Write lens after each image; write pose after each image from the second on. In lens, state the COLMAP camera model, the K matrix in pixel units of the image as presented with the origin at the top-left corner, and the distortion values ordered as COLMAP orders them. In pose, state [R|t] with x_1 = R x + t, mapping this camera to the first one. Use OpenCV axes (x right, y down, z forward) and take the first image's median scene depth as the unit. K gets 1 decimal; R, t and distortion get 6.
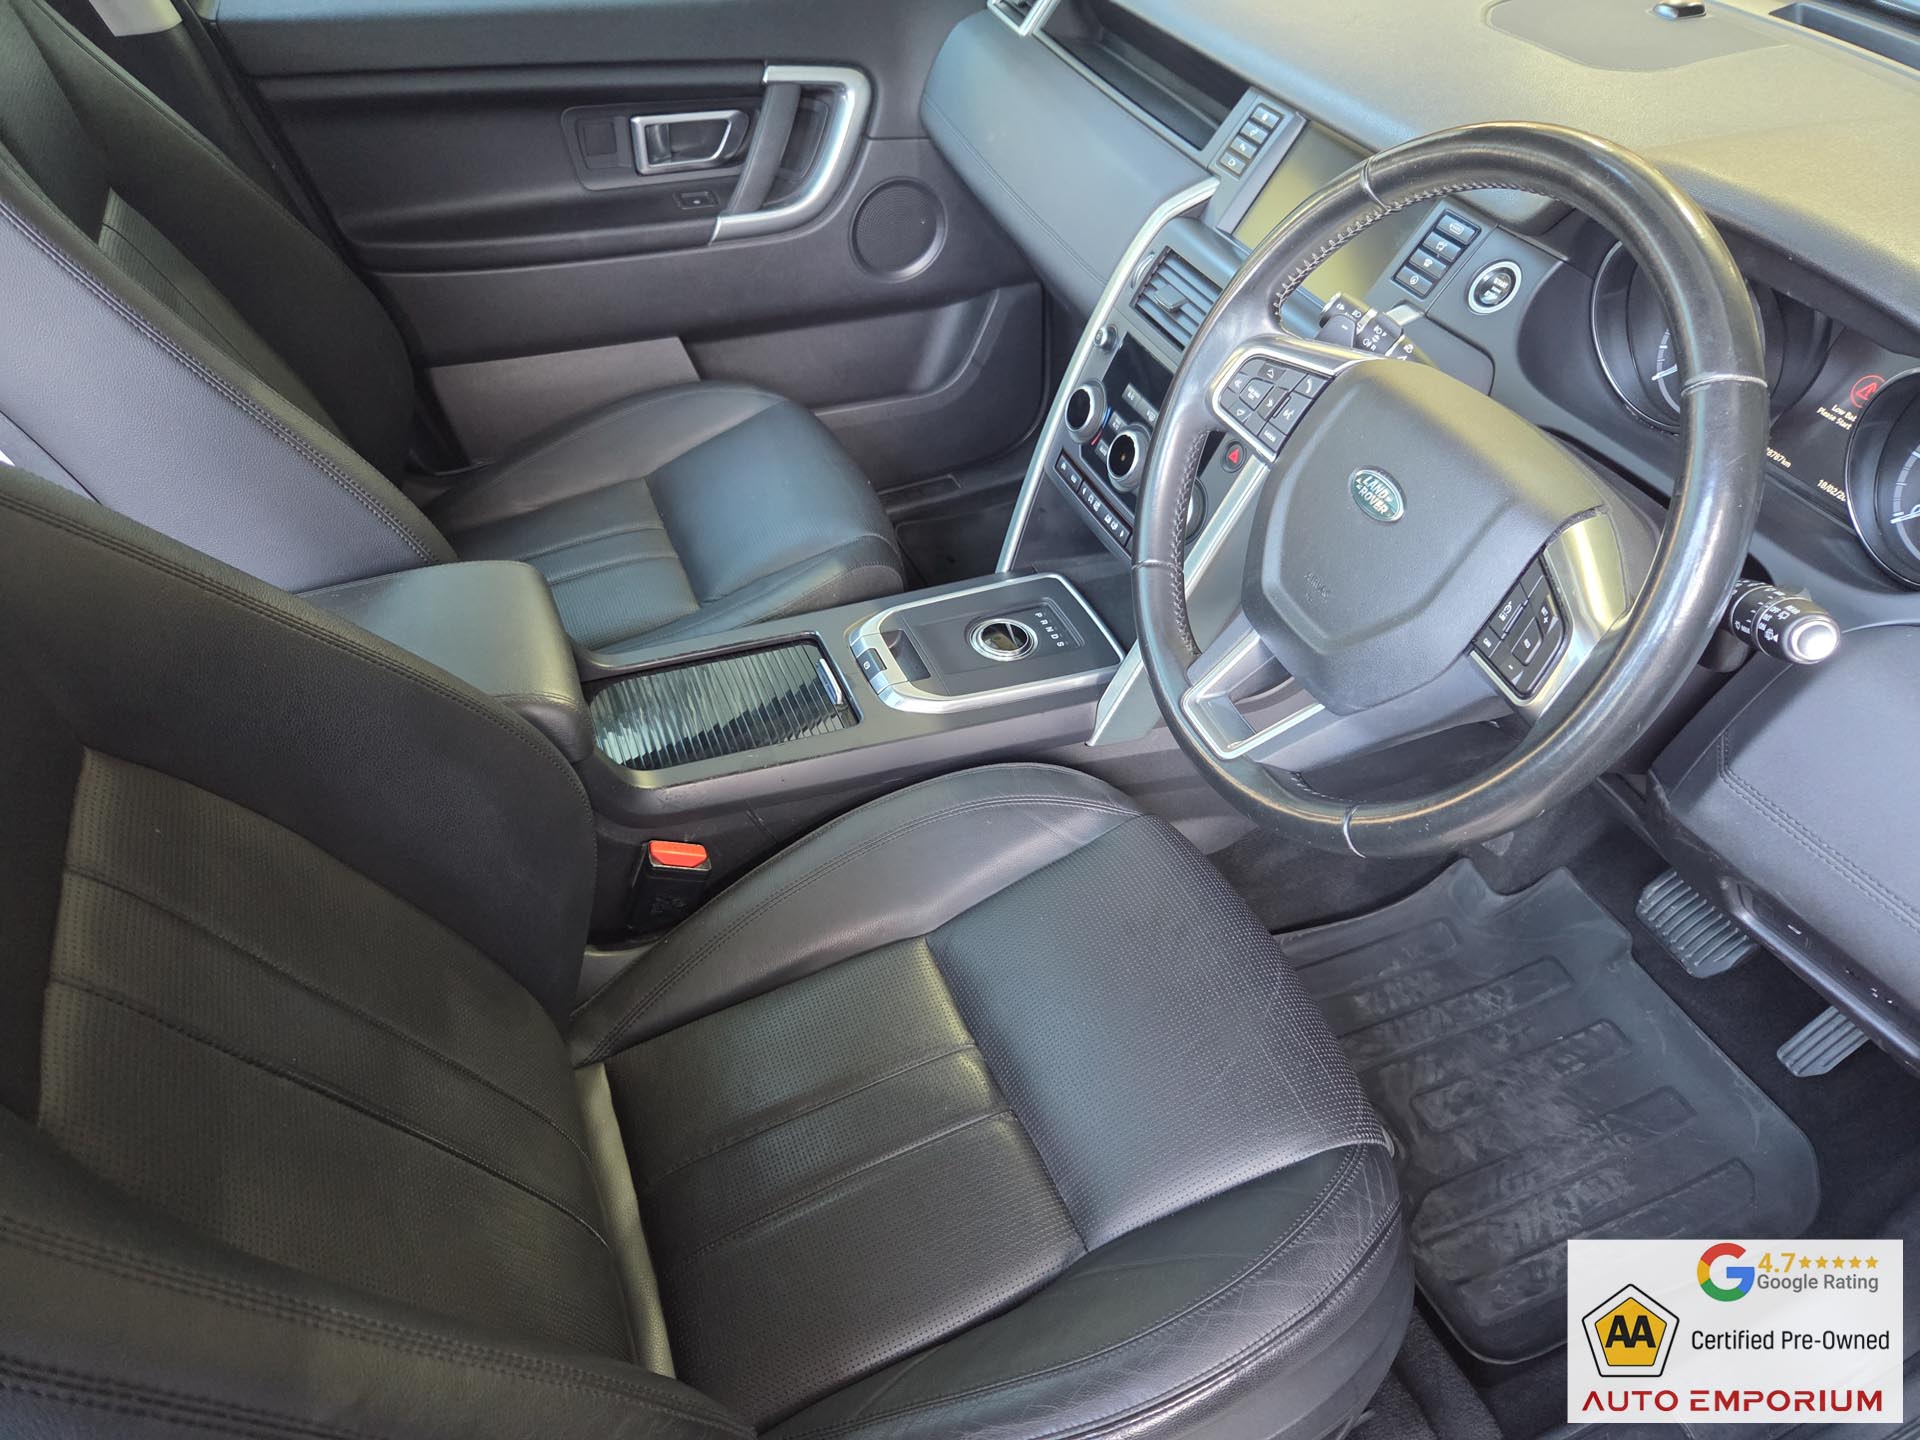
lens RADIAL K [[1287.8, 0, 975.0], [0, 1287.8, 734.0], [0, 0, 1]] dist [0.053781, -0.048615]
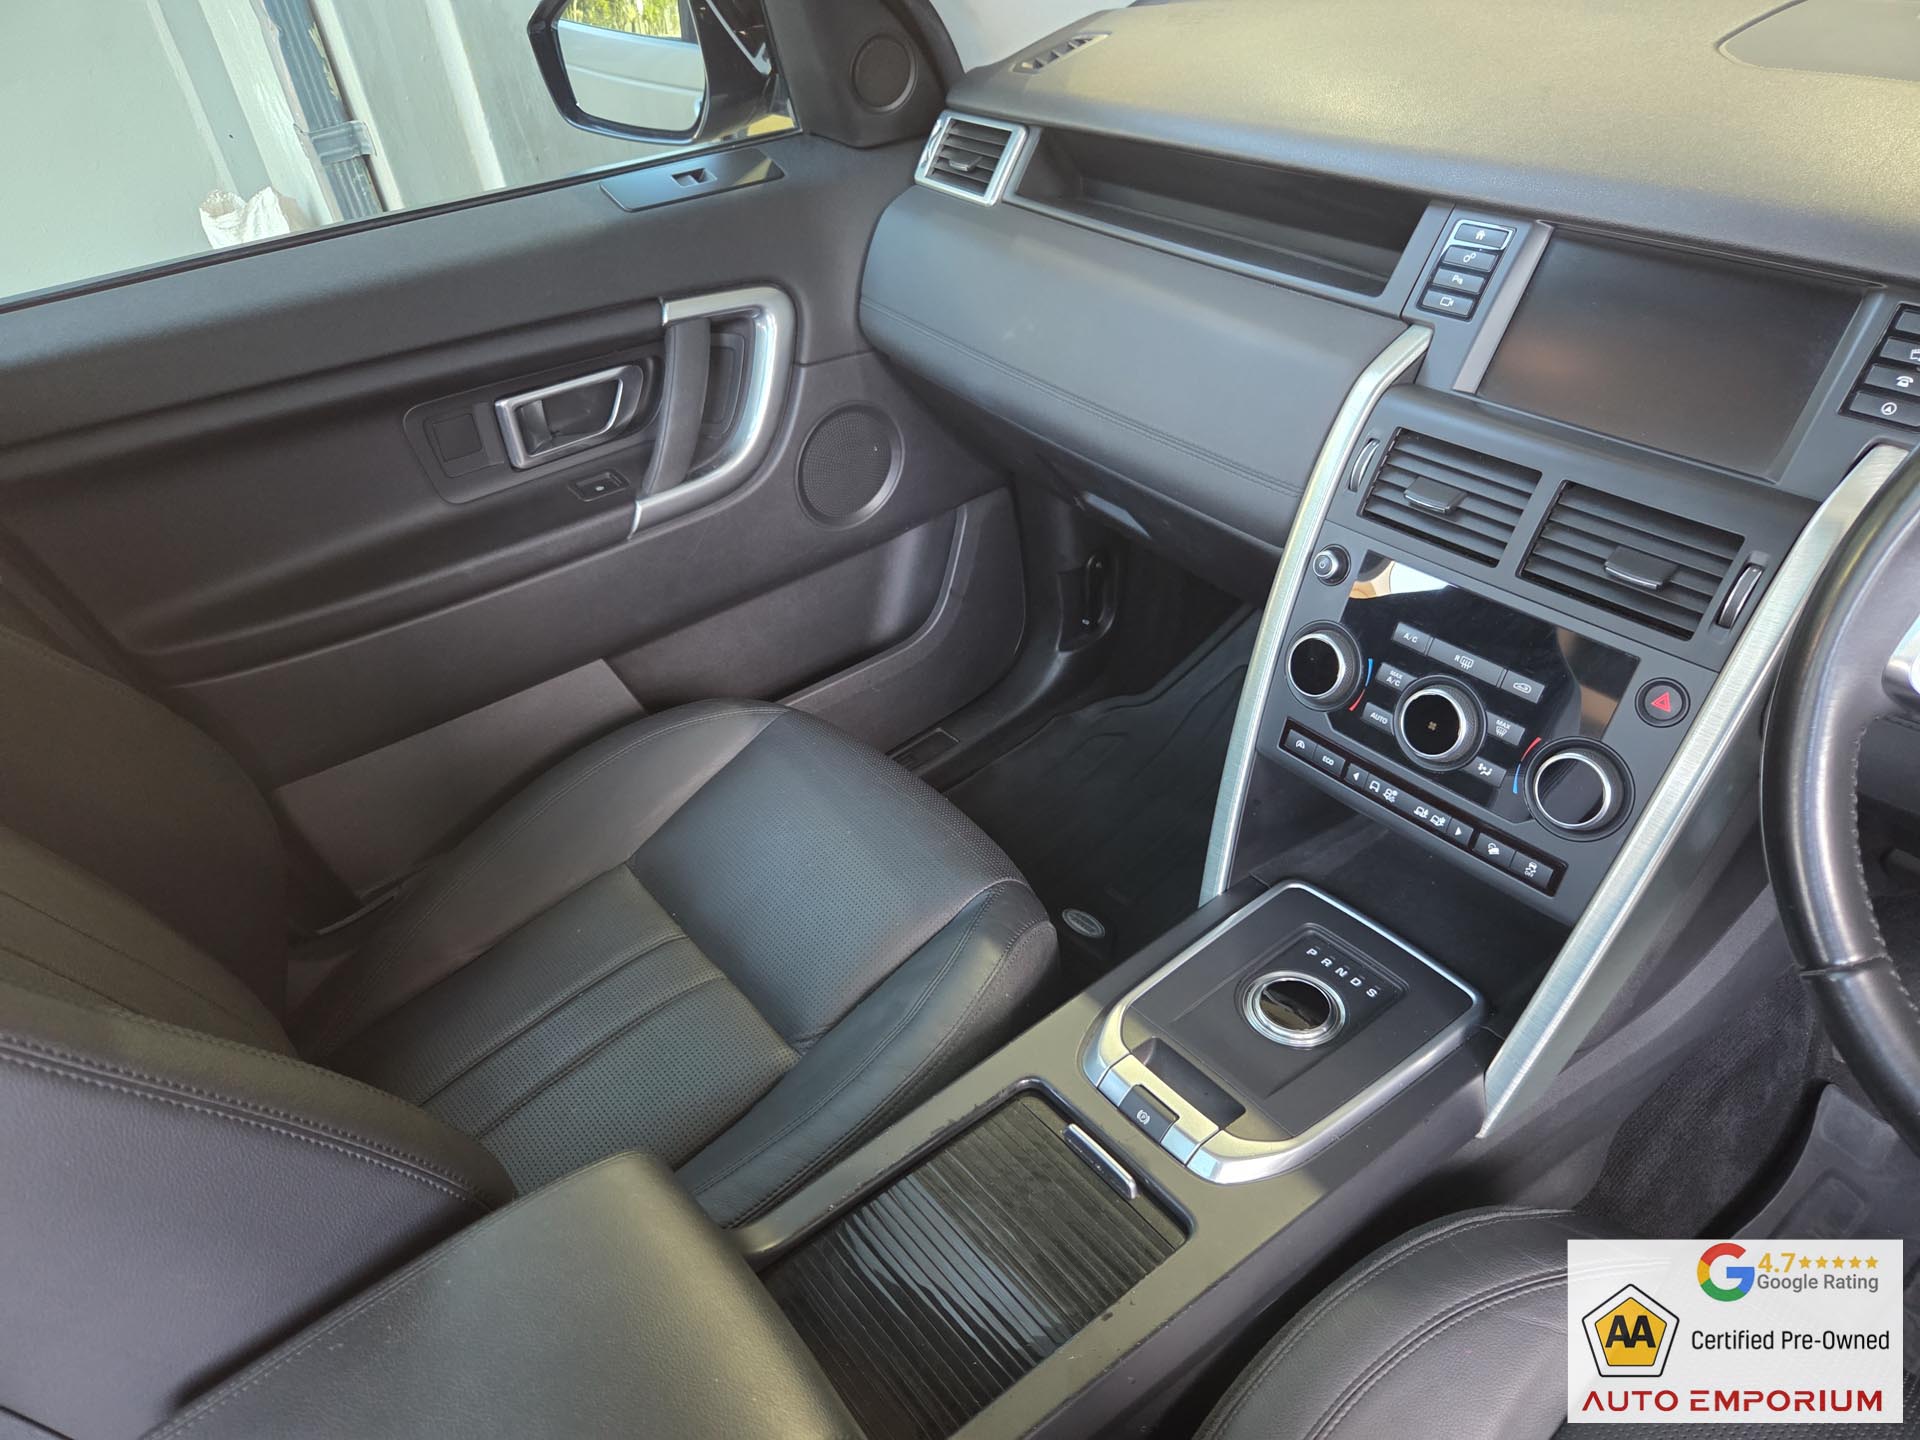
lens RADIAL K [[1302.3, 0, 962.0], [0, 1302.3, 736.1], [0, 0, 1]] dist [0.050889, -0.049383]
pose [[0.957170, -0.242926, 0.157520, -0.228210], [0.258645, 0.961941, -0.088163, -0.203287], [-0.130107, 0.125129, 0.983573, 0.329671]]
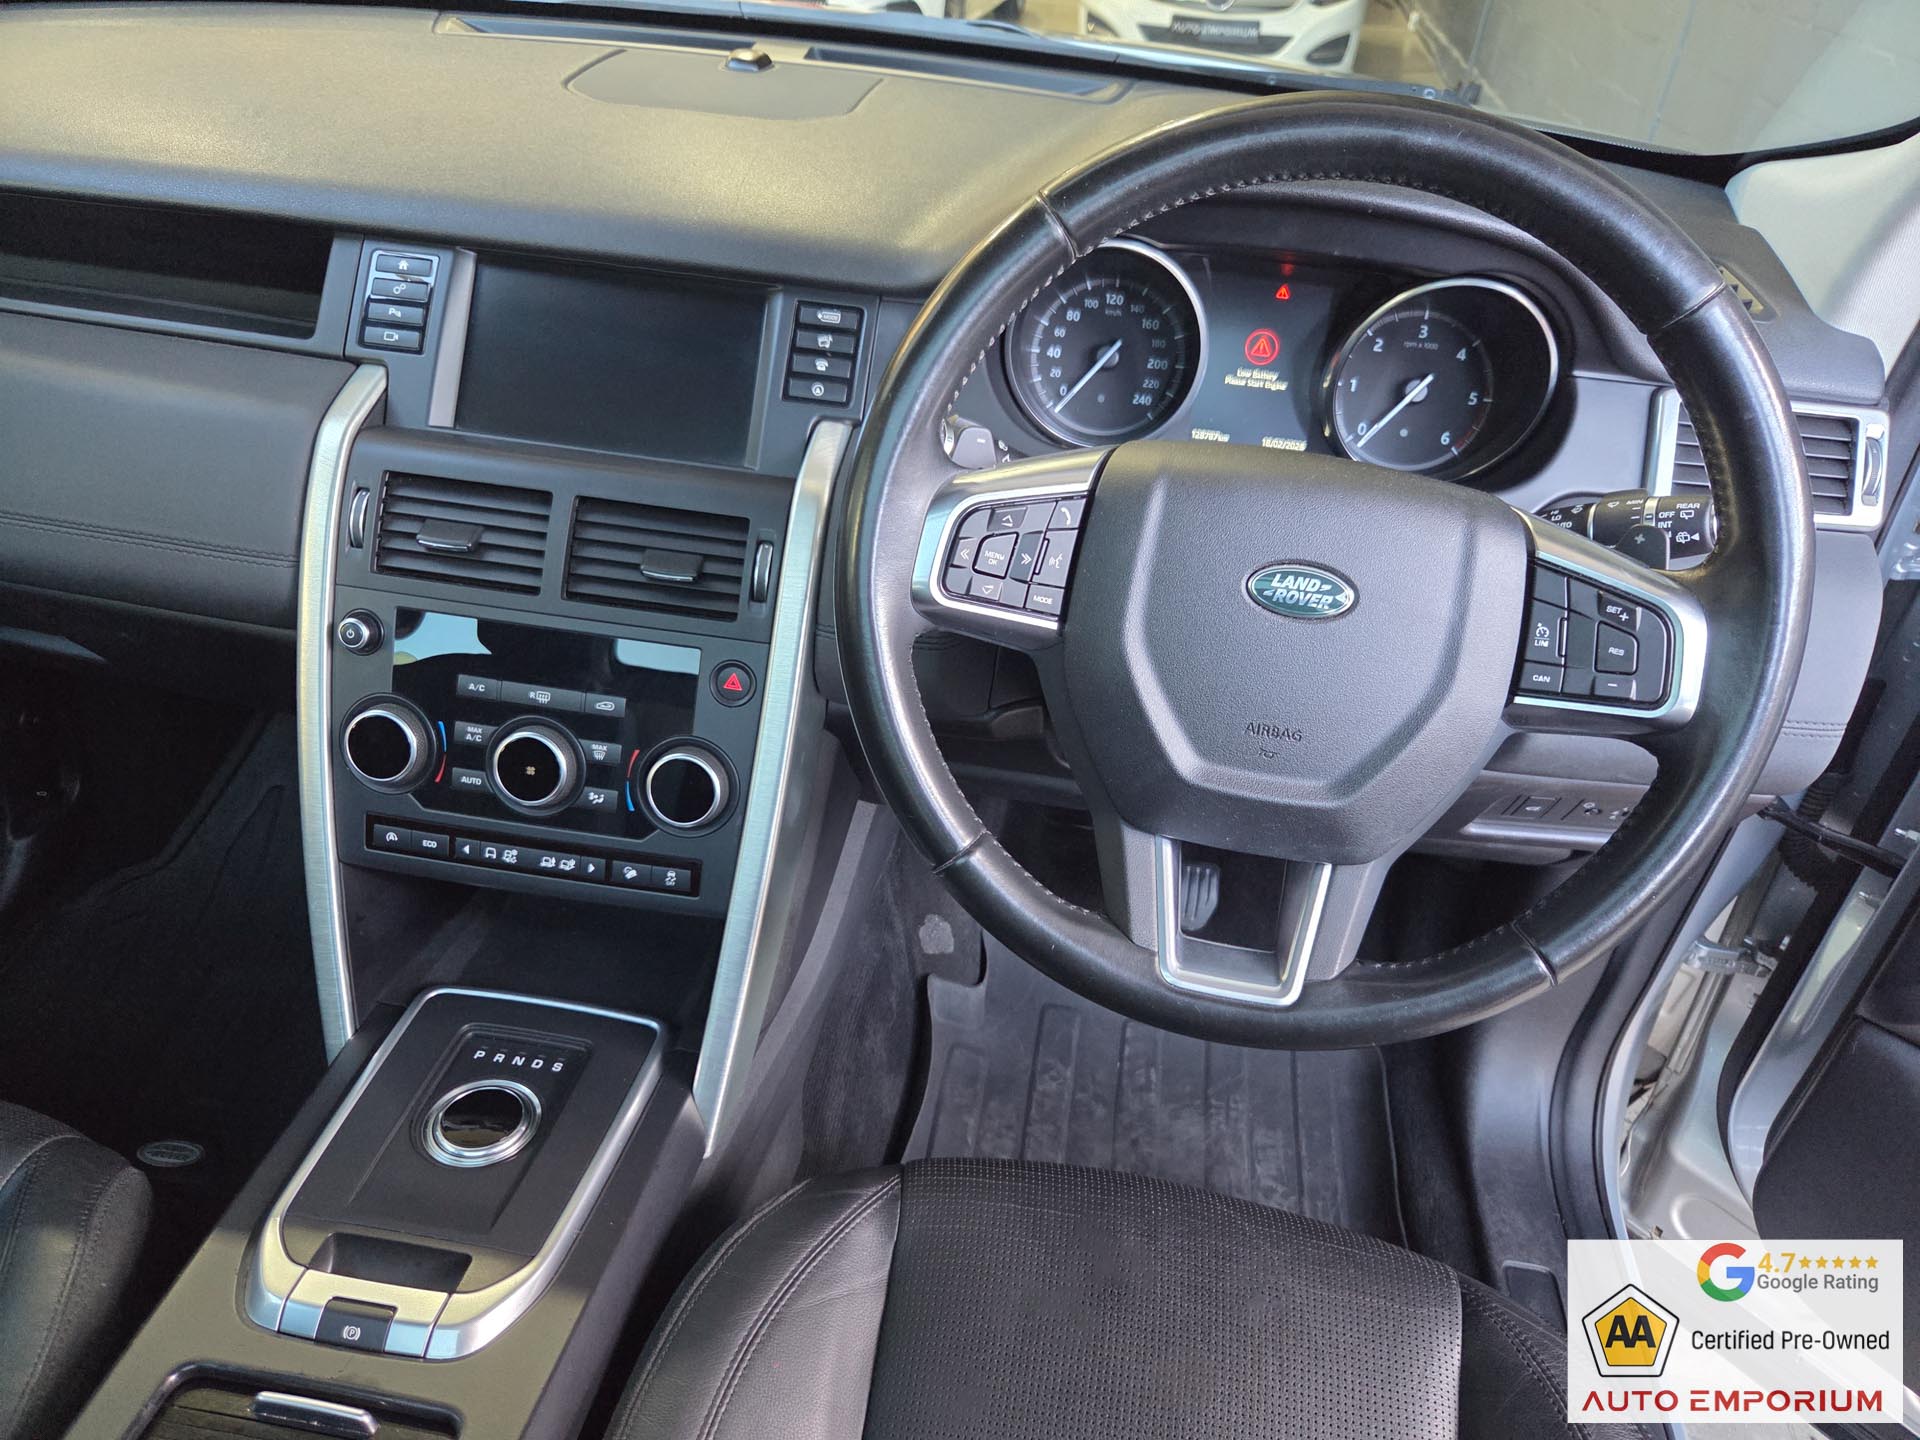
lens RADIAL K [[1302.3, 0, 962.0], [0, 1302.3, 736.1], [0, 0, 1]] dist [0.050889, -0.049383]
pose [[0.516764, -0.459850, 0.722145, -0.230305], [0.535027, 0.831963, 0.146917, -0.200362], [-0.668357, 0.310446, 0.675960, 0.388290]]
